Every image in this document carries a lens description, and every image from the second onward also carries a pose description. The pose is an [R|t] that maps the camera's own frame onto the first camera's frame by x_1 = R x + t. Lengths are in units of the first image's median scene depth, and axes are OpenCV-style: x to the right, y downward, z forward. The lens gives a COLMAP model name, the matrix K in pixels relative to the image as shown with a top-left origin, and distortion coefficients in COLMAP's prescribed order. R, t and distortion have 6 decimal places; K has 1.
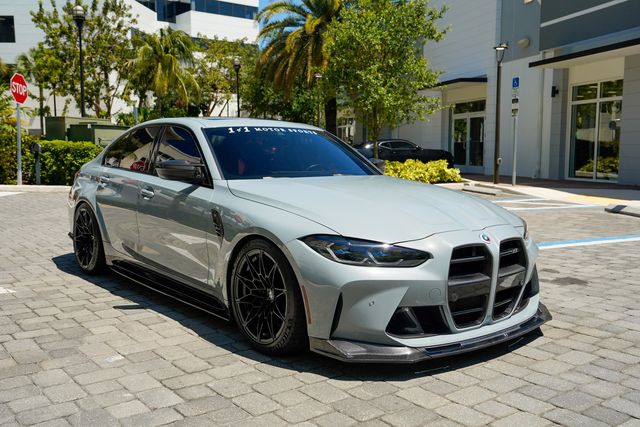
lens RADIAL K [[618.5, 0, 320.0], [0, 618.5, 213.5], [0, 0, 1]] dist [-0.008288, 0.128753]
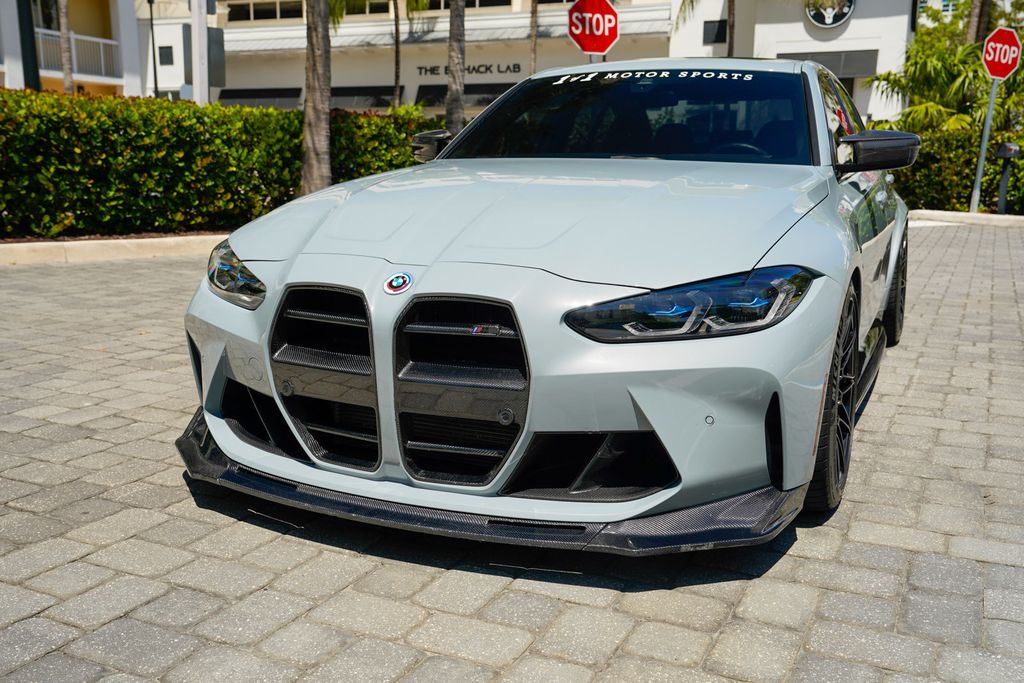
lens RADIAL K [[964.6, 0, 513.2], [0, 964.6, 341.0], [0, 0, 1]] dist [-0.013195, 0.074391]
pose [[0.456819, 0.168268, -0.873500, 0.900130], [-0.102653, 0.985358, 0.136130, -0.019263], [0.883617, 0.027481, 0.467403, 0.763736]]
